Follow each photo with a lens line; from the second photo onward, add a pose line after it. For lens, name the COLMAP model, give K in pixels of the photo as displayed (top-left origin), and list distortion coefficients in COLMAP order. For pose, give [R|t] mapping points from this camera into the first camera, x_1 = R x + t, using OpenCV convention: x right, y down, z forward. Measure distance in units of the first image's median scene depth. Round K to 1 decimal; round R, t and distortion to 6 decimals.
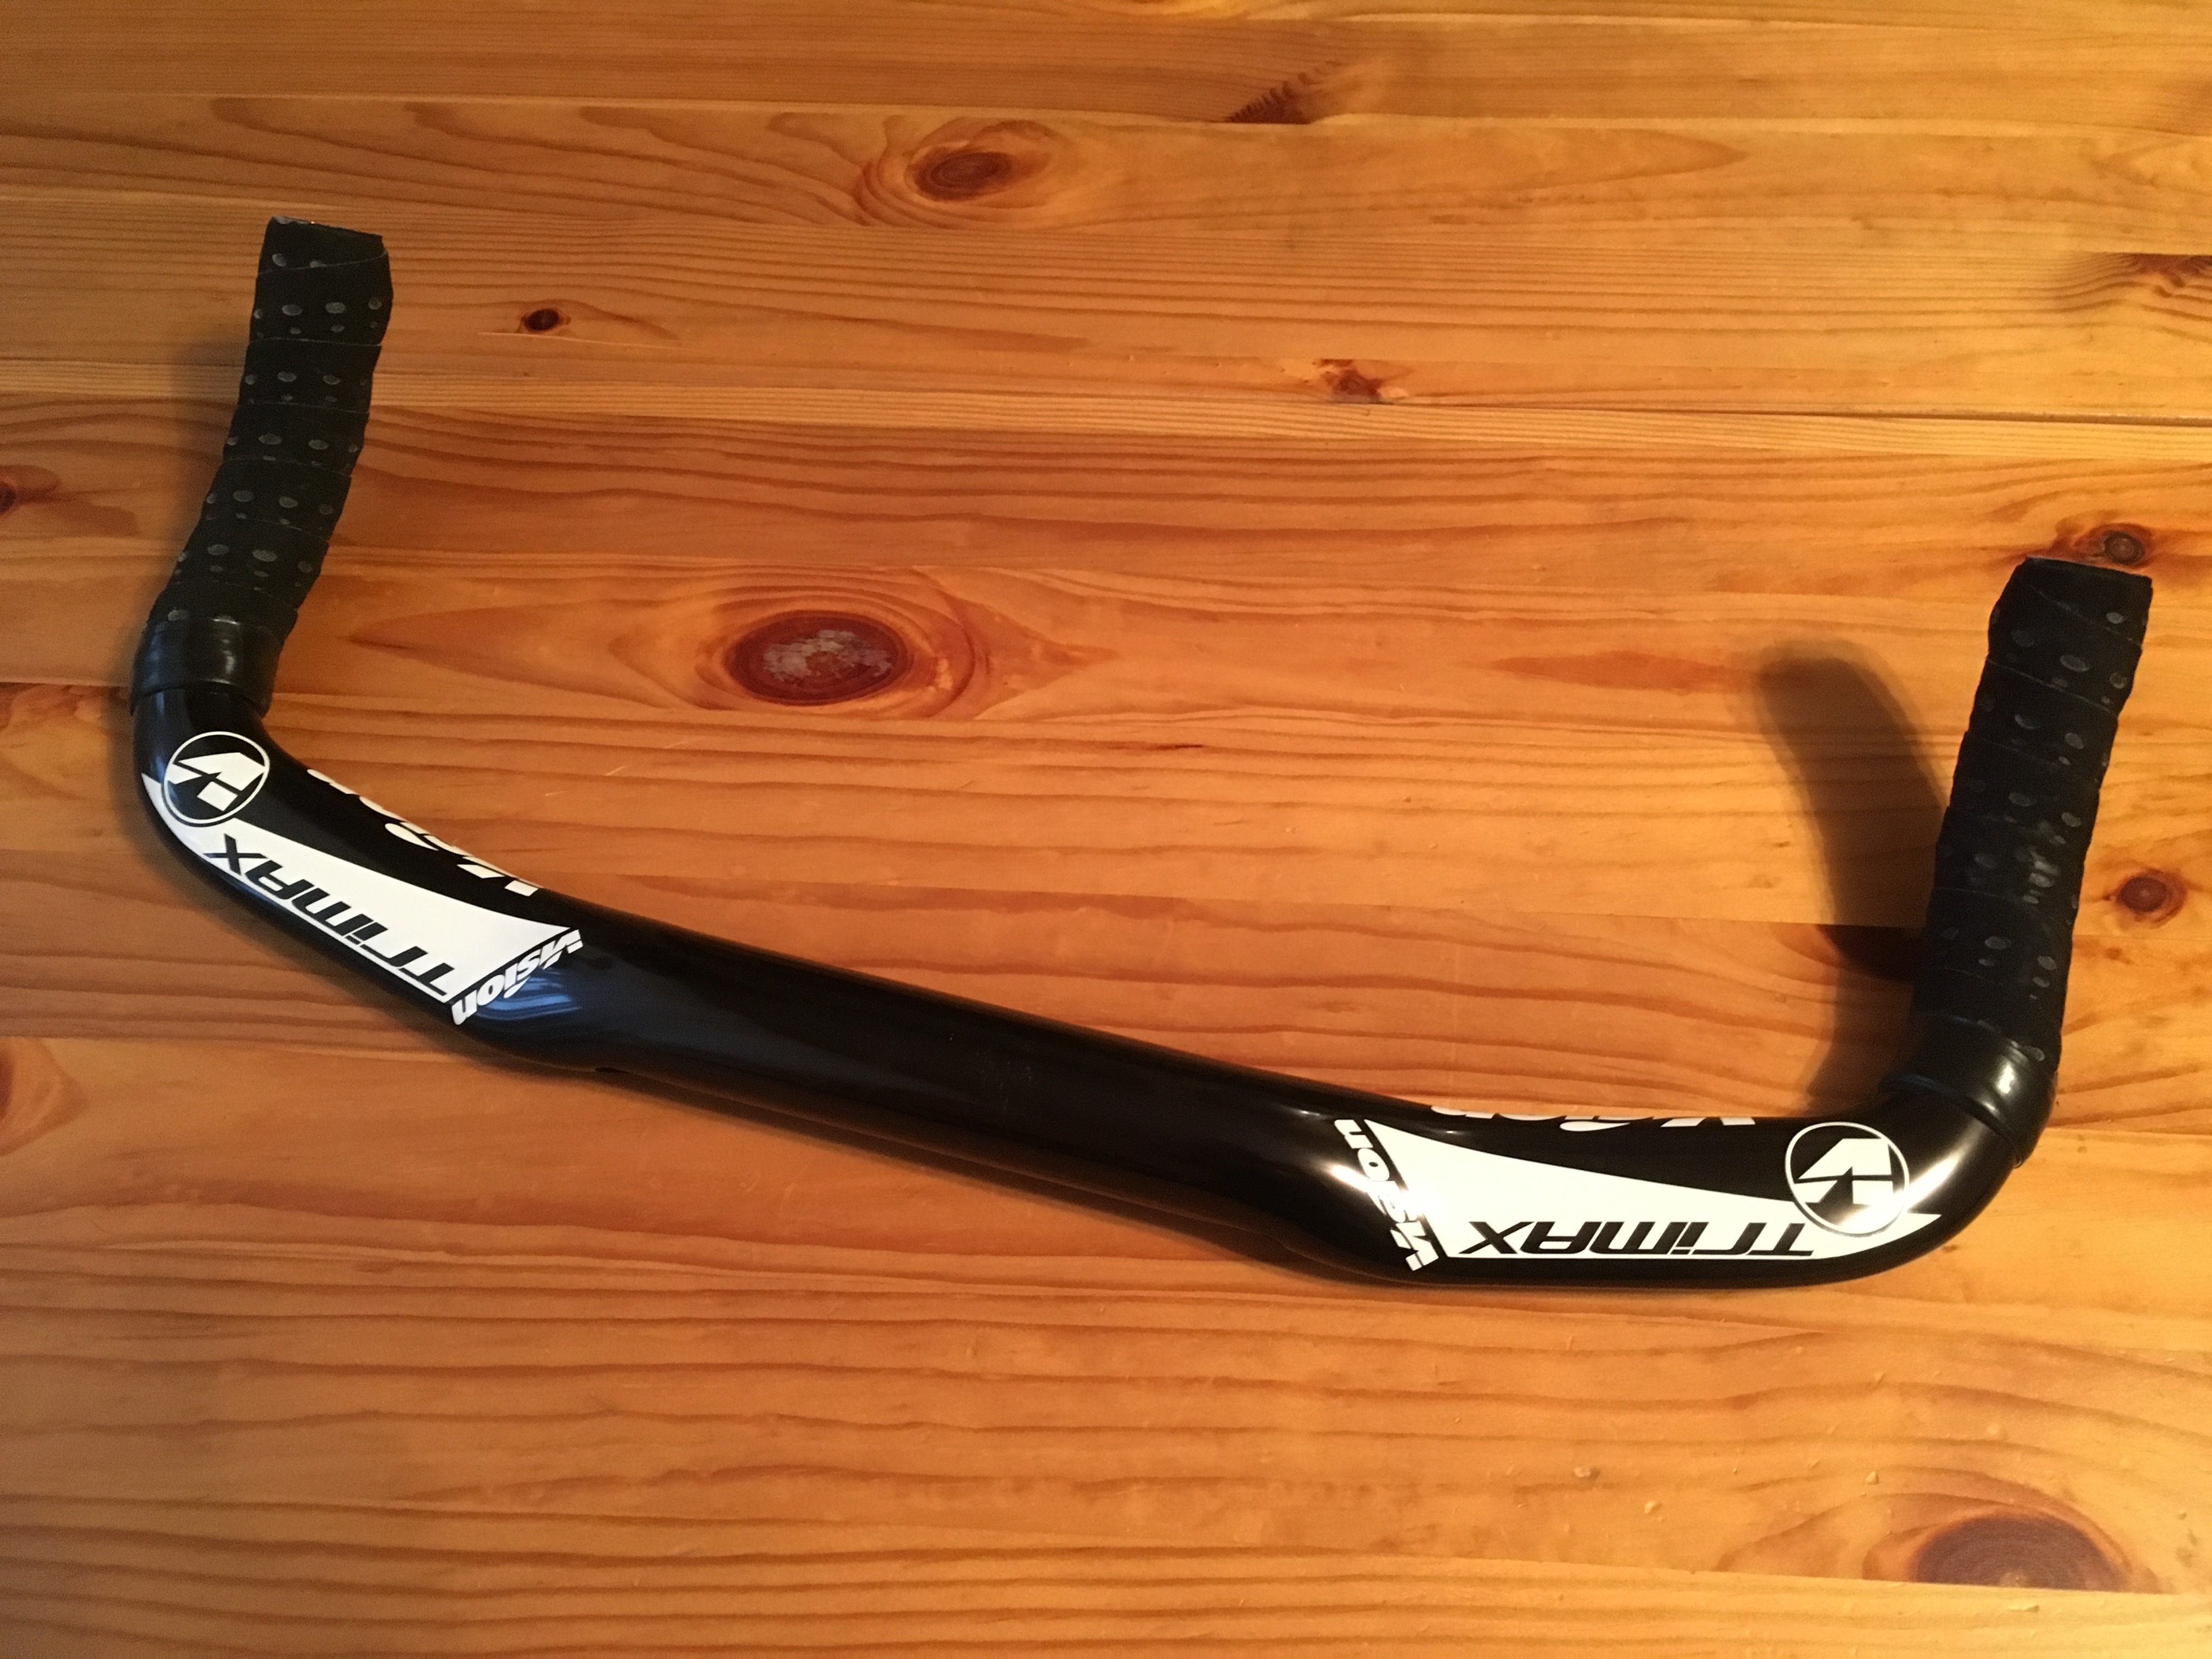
lens RADIAL K [[1890.5, 0, 1158.8], [0, 1890.5, 900.9], [0, 0, 1]] dist [0.067803, -0.100732]
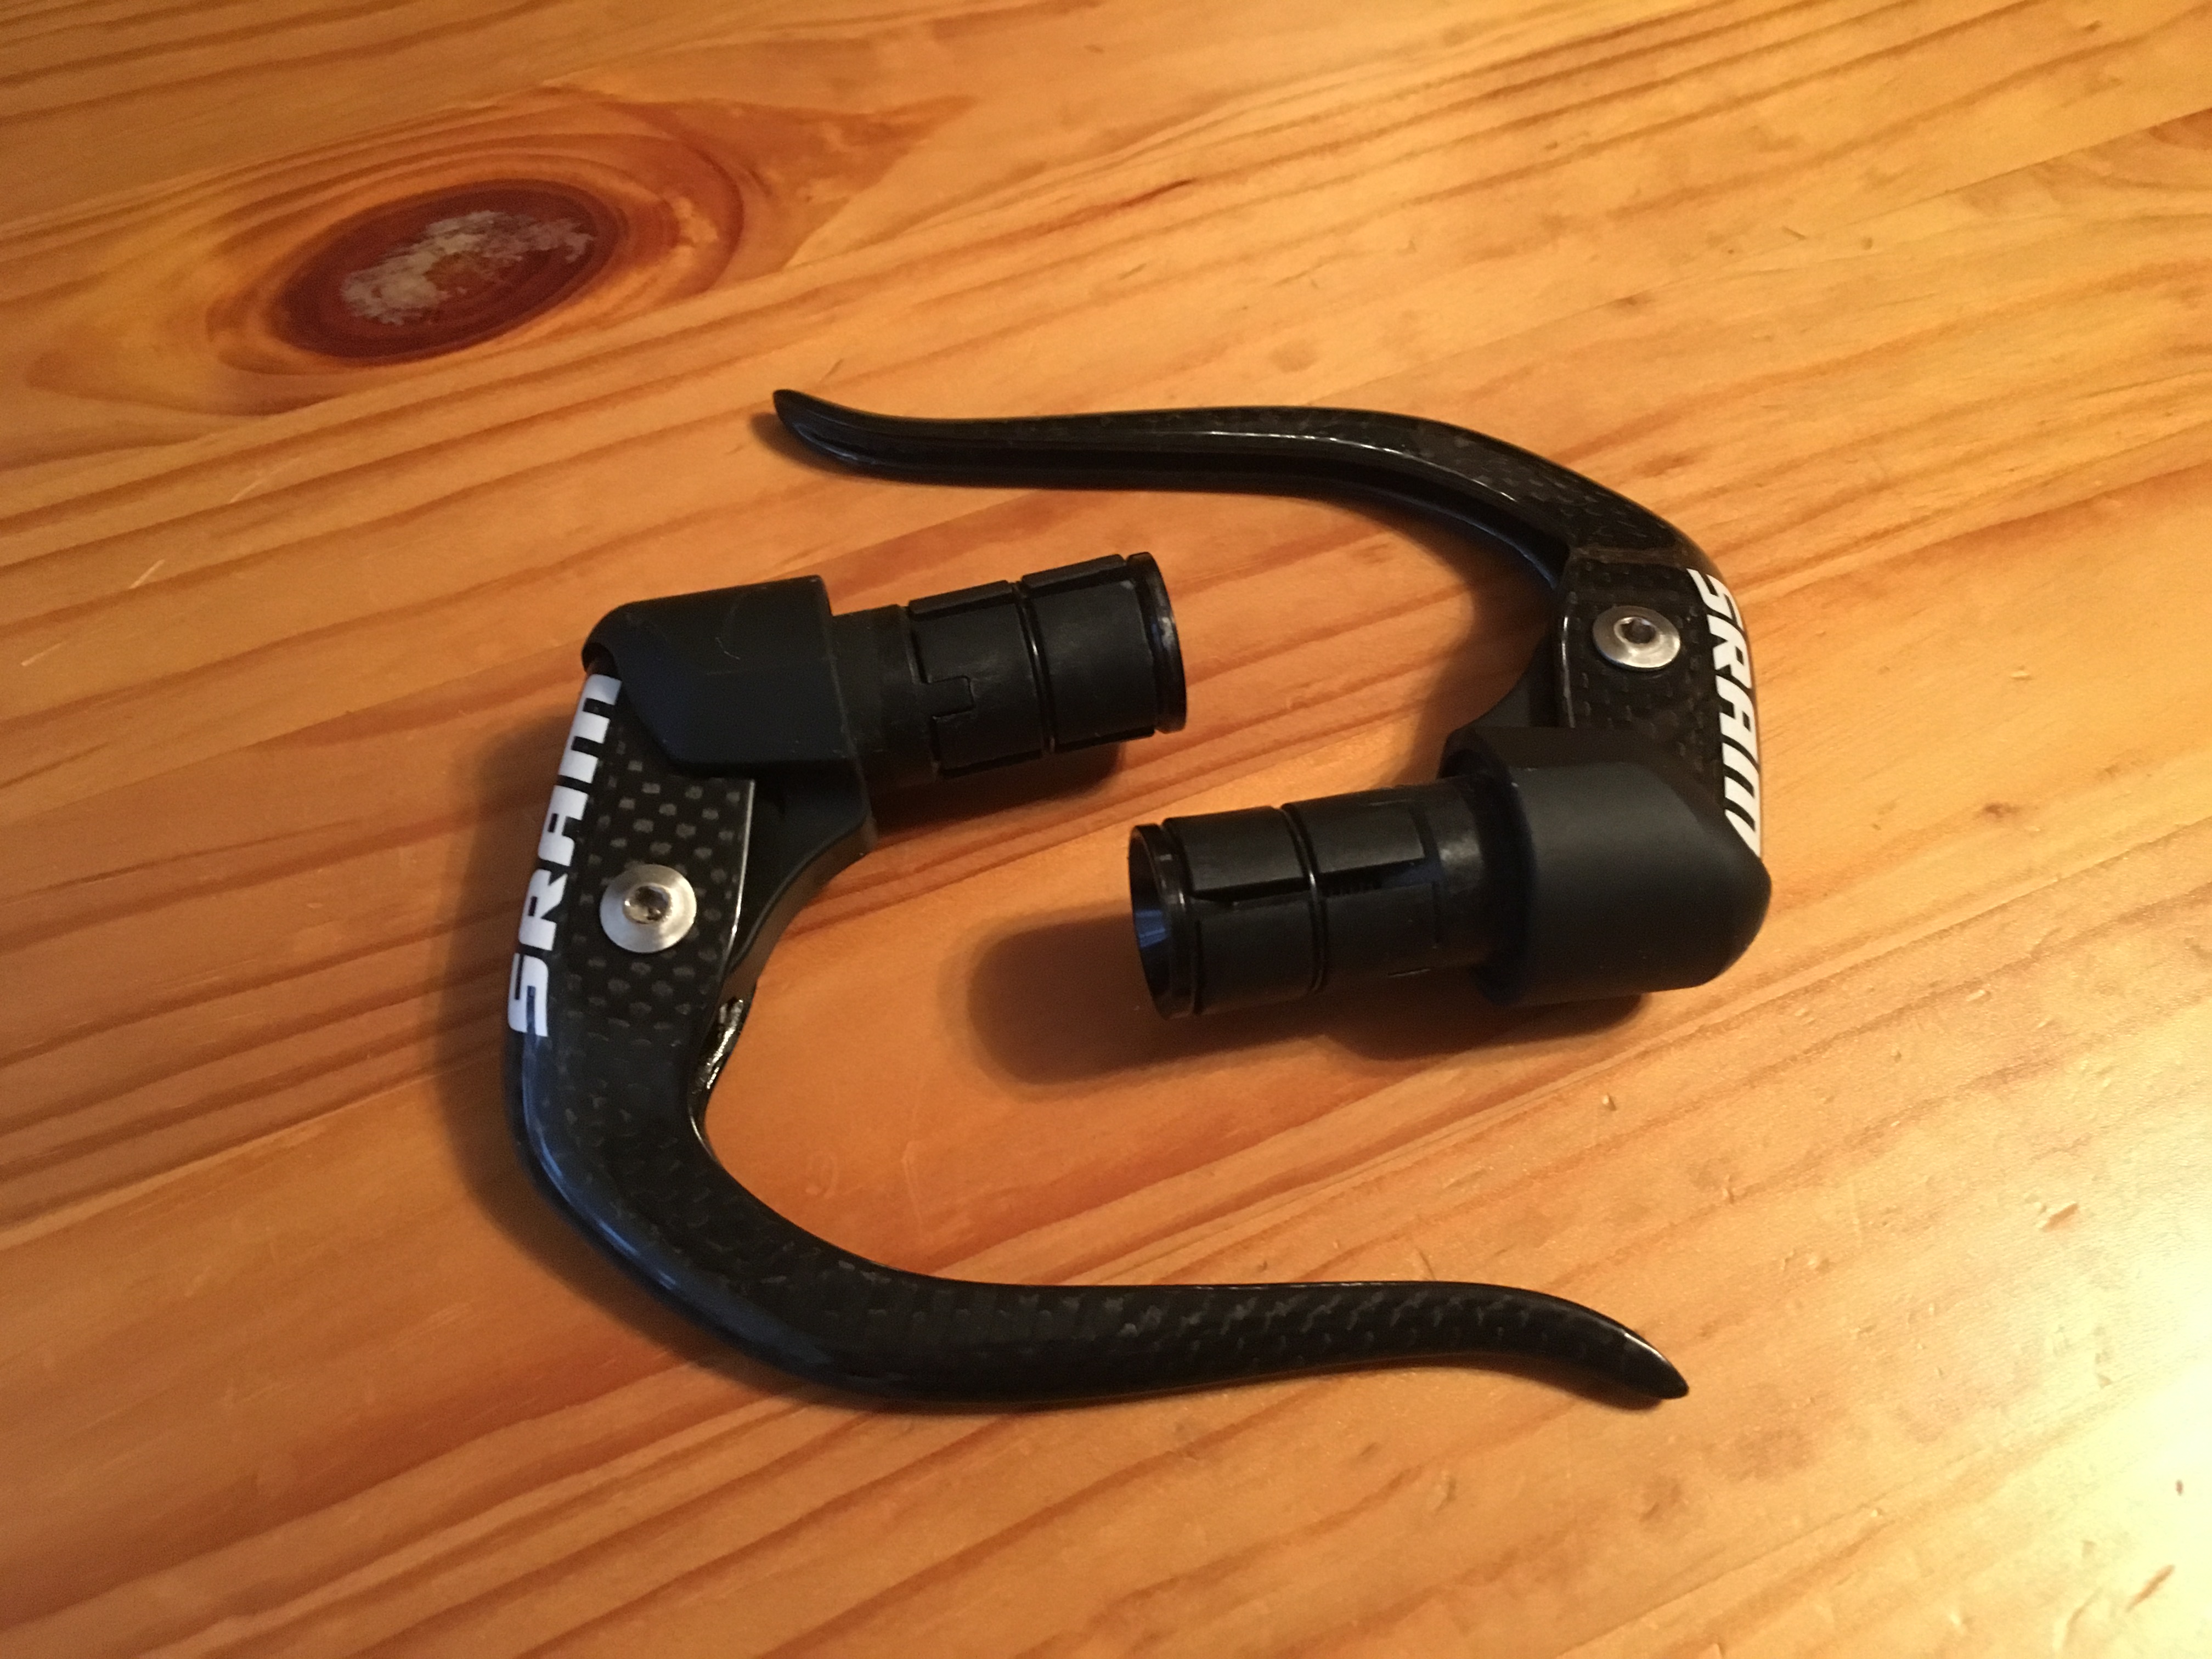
lens RADIAL K [[1890.5, 0, 1158.8], [0, 1890.5, 900.9], [0, 0, 1]] dist [0.067803, -0.100732]
pose [[0.893735, -0.383476, 0.232775, -0.194145], [0.382209, 0.922589, 0.052398, 0.079388], [-0.234849, 0.042139, 0.971118, 0.452594]]
